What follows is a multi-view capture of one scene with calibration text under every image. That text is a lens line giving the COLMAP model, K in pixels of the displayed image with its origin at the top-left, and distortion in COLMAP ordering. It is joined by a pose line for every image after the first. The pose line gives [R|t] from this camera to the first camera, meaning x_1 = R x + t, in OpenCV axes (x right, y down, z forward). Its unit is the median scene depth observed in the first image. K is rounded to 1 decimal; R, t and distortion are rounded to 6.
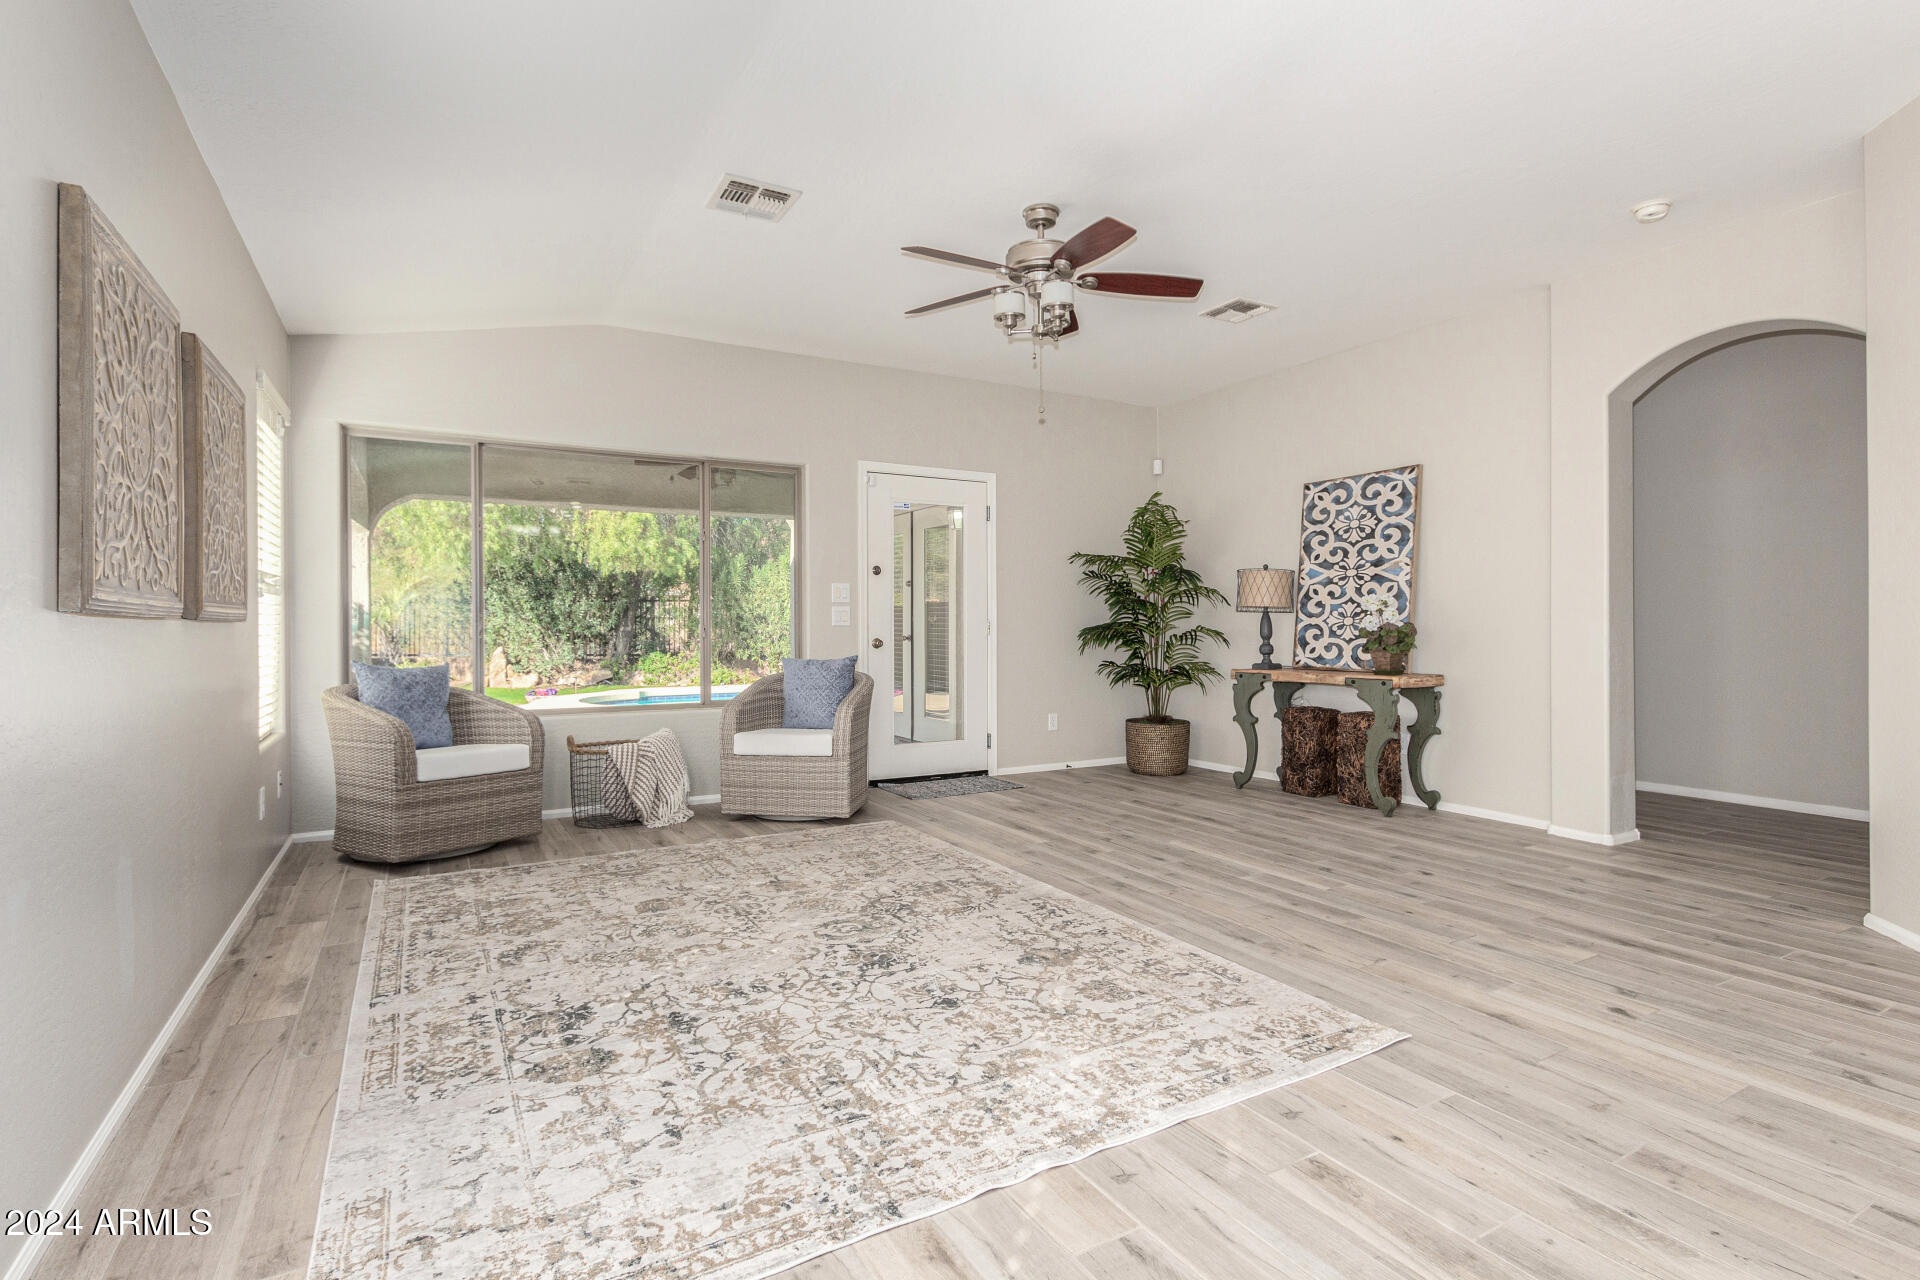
lens RADIAL K [[914.8, 0, 973.4], [0, 914.8, 632.9], [0, 0, 1]] dist [0.012534, 0.001923]
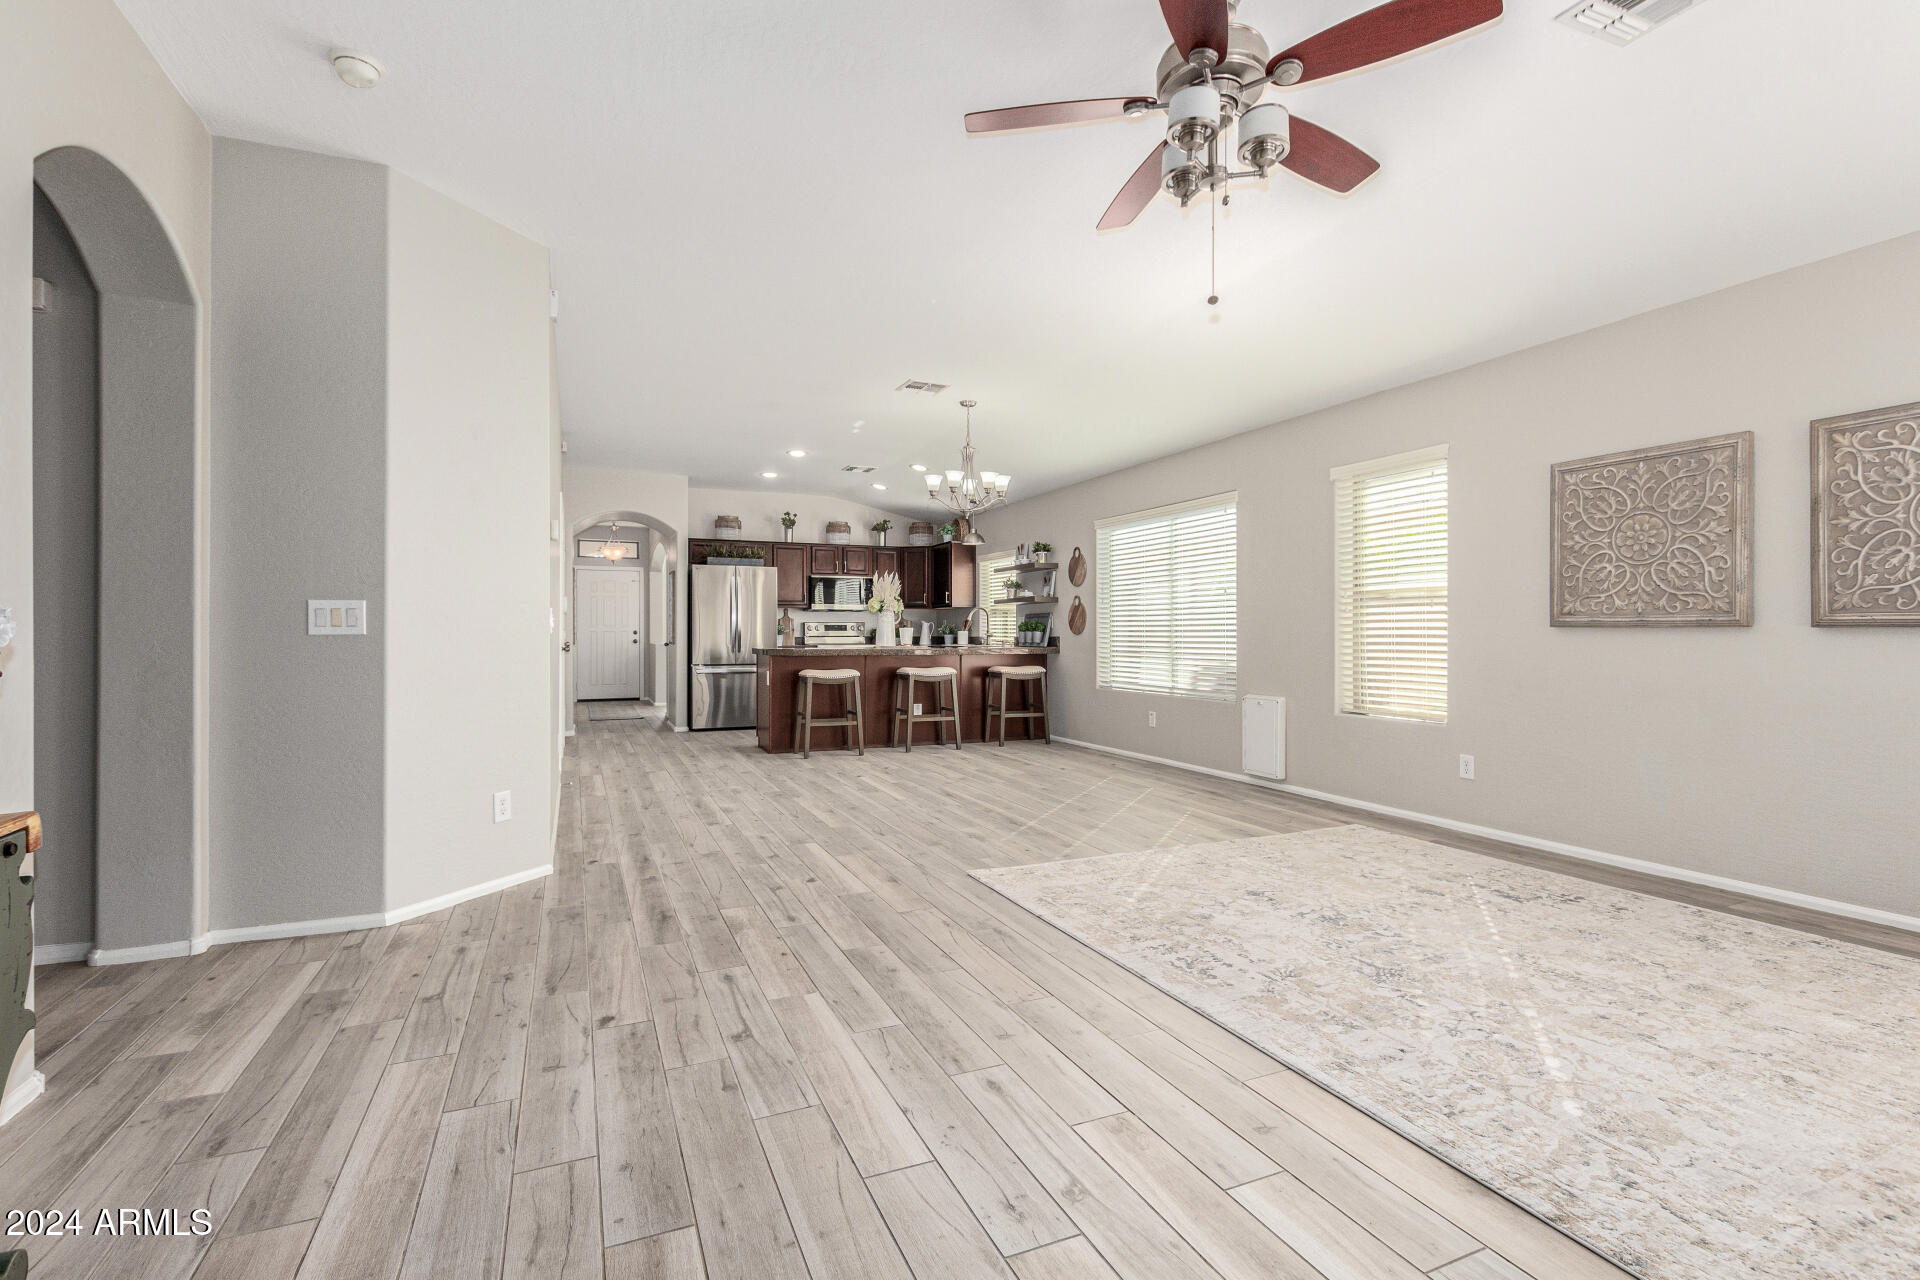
lens RADIAL K [[887.5, 0, 968.0], [0, 887.5, 639.2], [0, 0, 1]] dist [0.003787, -0.000612]
pose [[-0.993354, 0.002230, 0.115082, 0.182996], [0.003917, 0.999888, 0.014438, -0.014014], [-0.115037, 0.014793, -0.993251, 1.723292]]
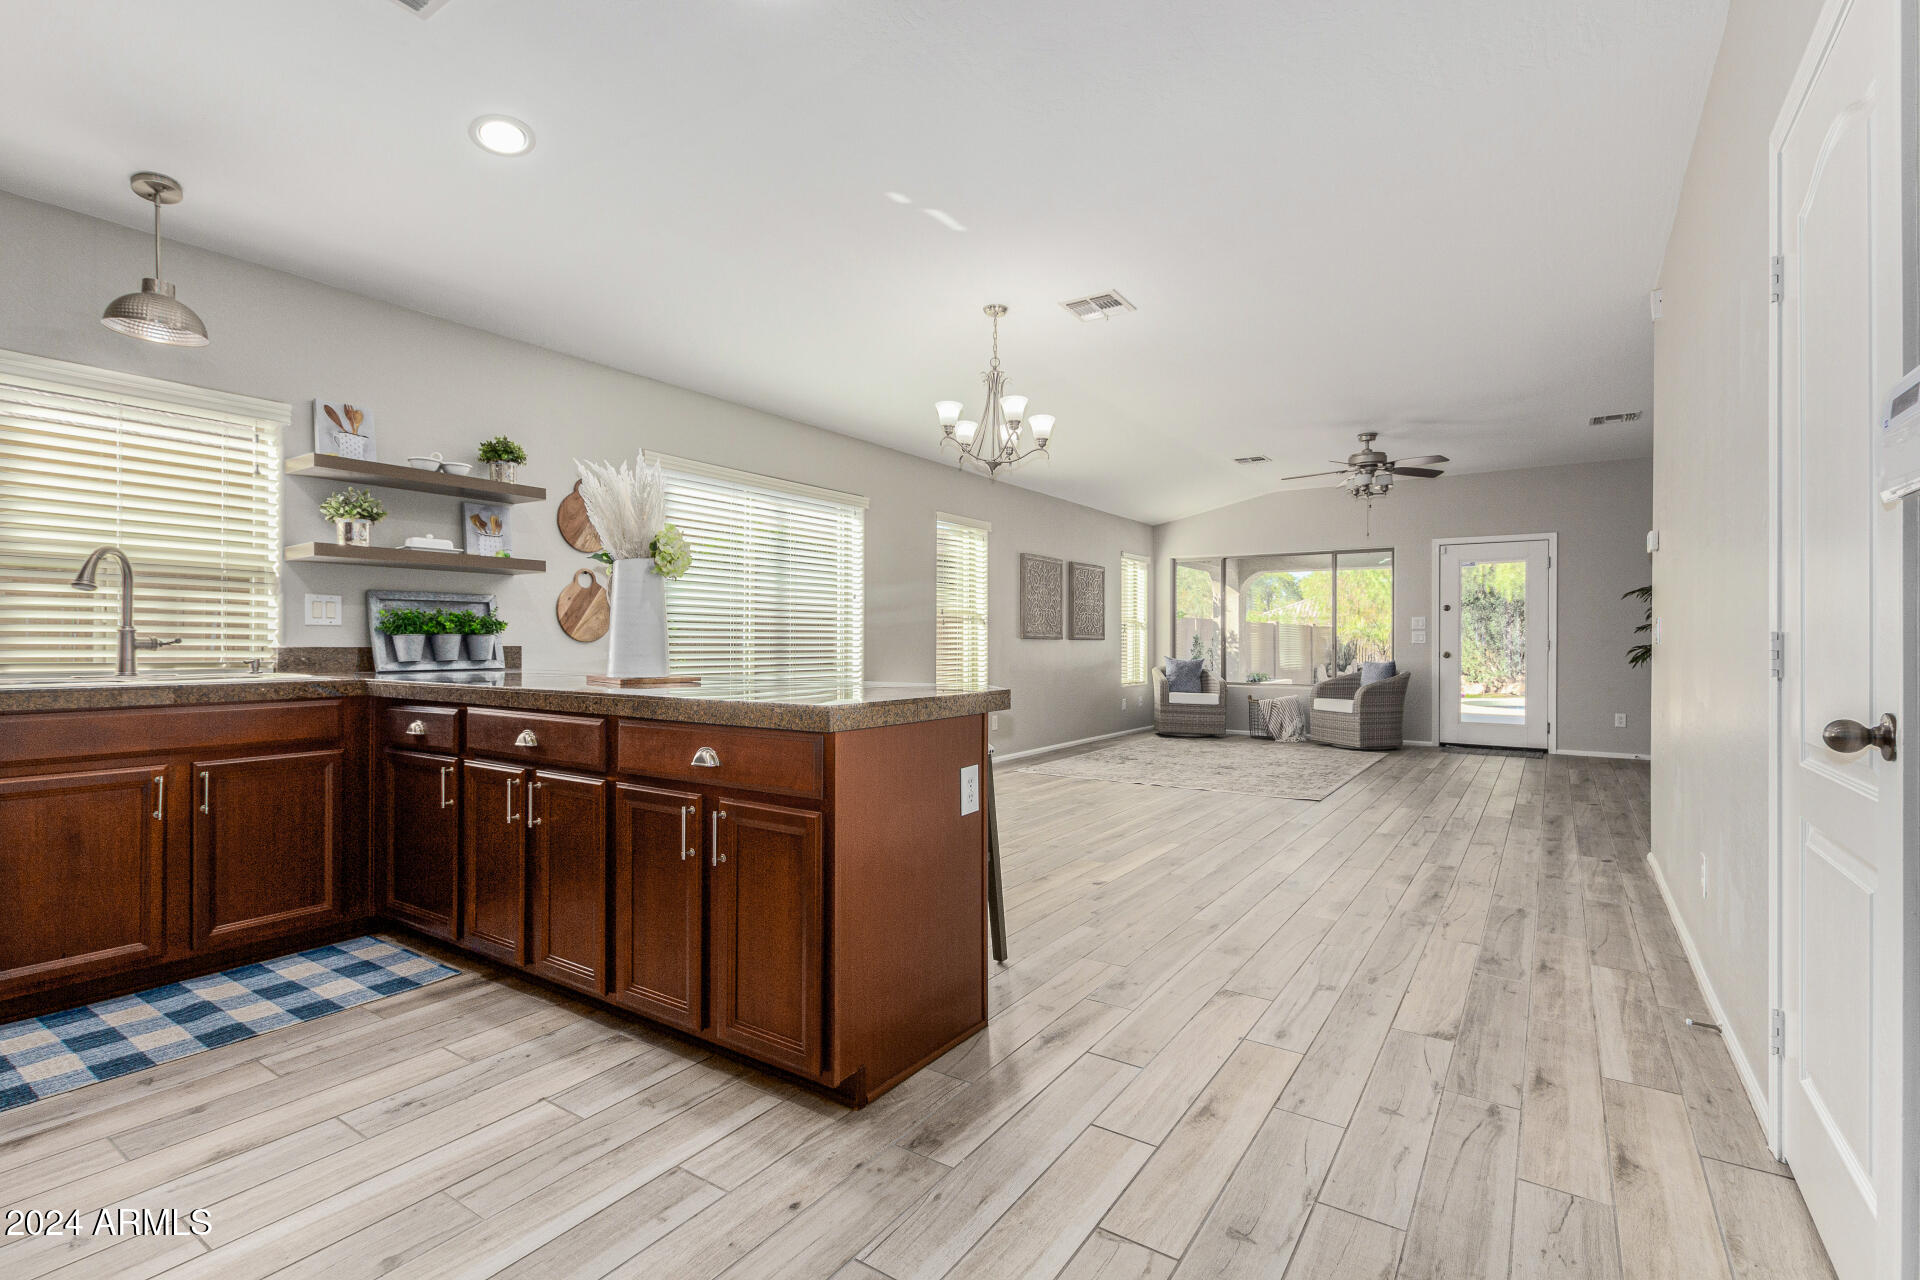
lens RADIAL K [[887.5, 0, 954.4], [0, 887.5, 639.7], [0, 0, 1]] dist [0.003787, -0.000612]
pose [[0.431867, 0.000517, -0.901937, 1.499720], [-0.011184, 0.999926, -0.004781, 0.004145], [0.901868, 0.012152, 0.431841, -0.671701]]
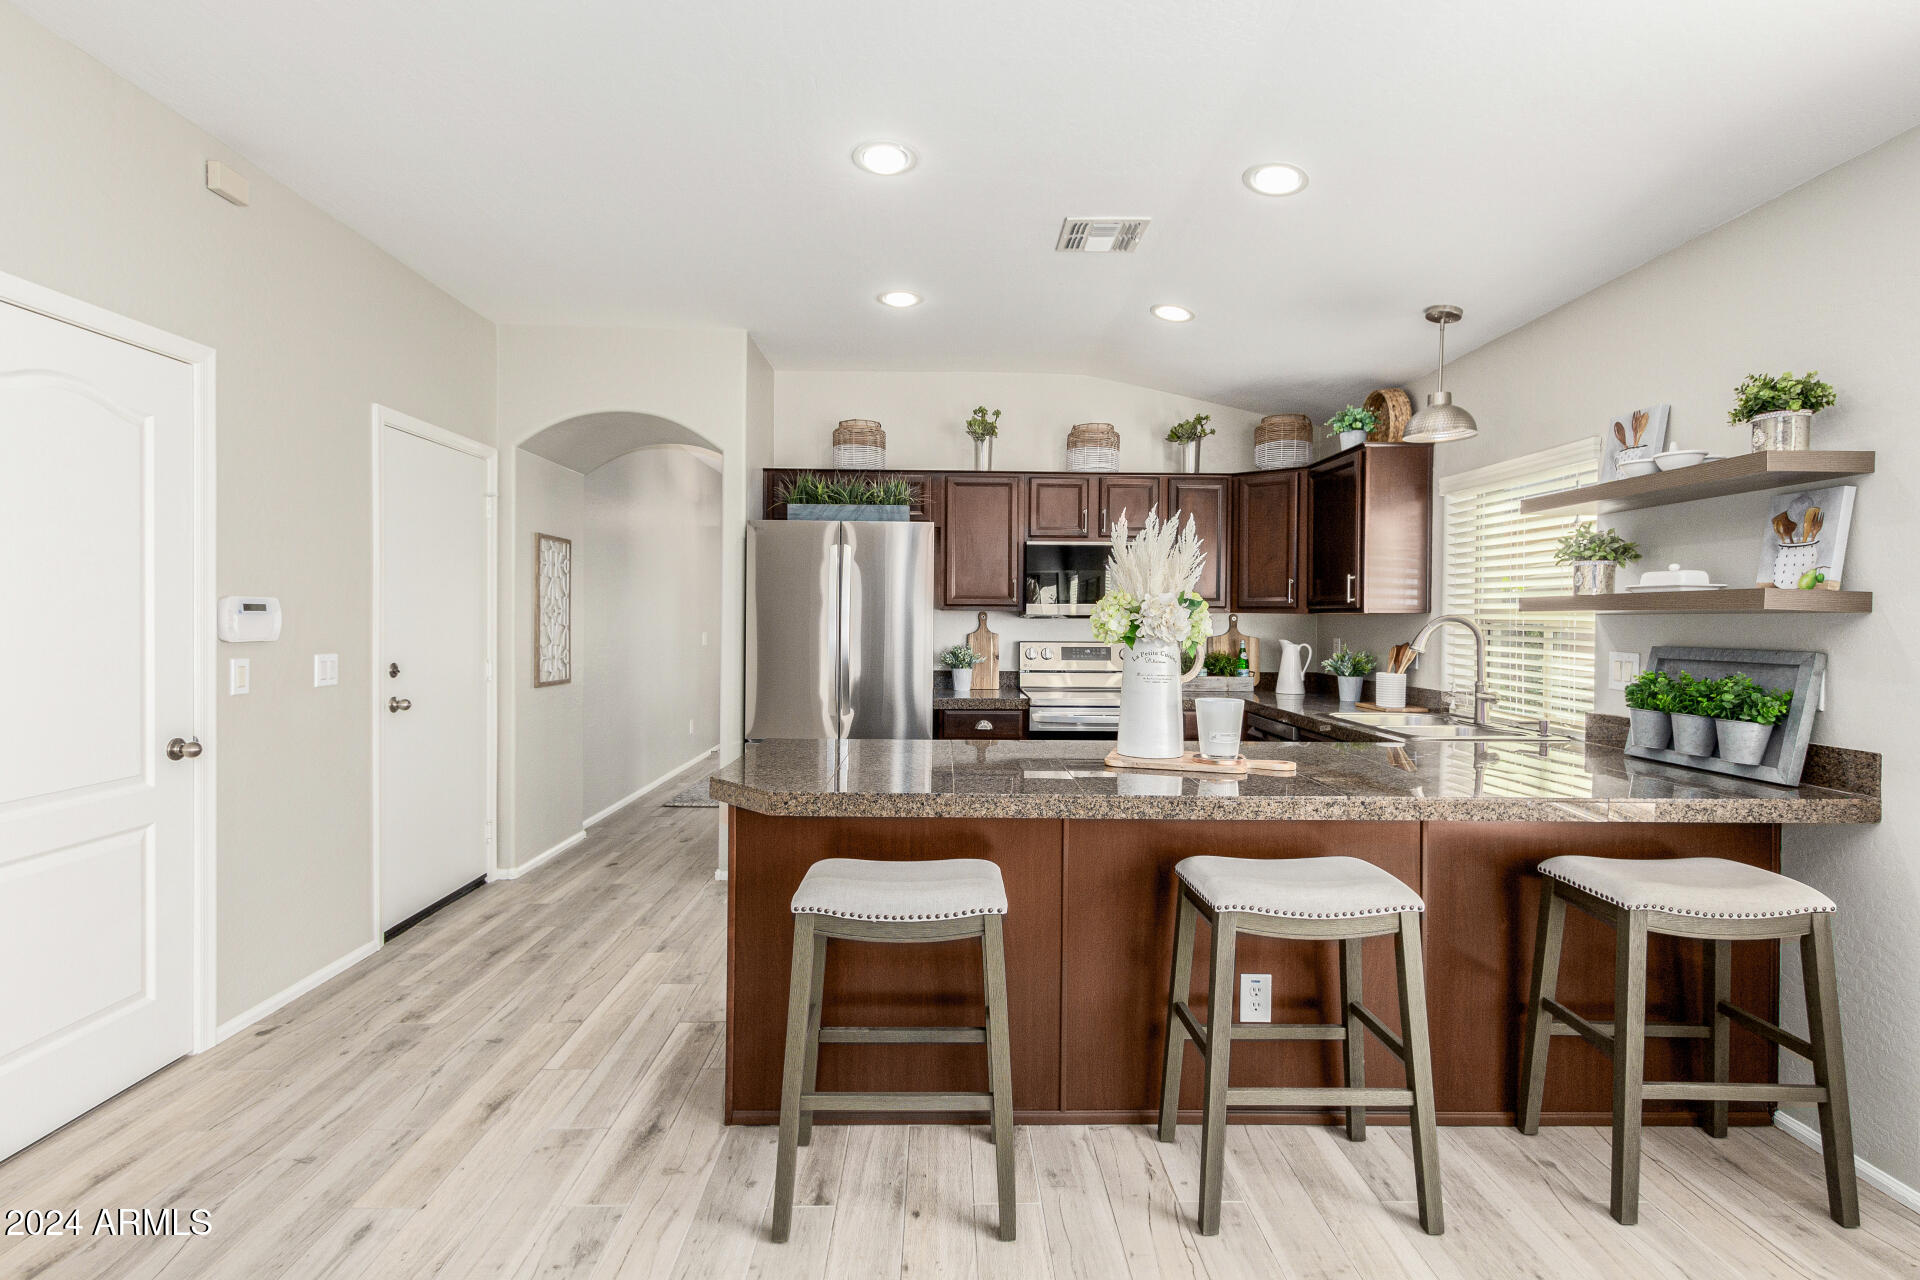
lens RADIAL K [[914.8, 0, 971.7], [0, 914.8, 624.6], [0, 0, 1]] dist [0.012534, 0.001923]
pose [[-0.877036, -0.008851, 0.480343, 0.441282], [-0.001374, 0.999872, 0.015915, -0.079391], [-0.480422, 0.013298, -0.876936, 0.130267]]
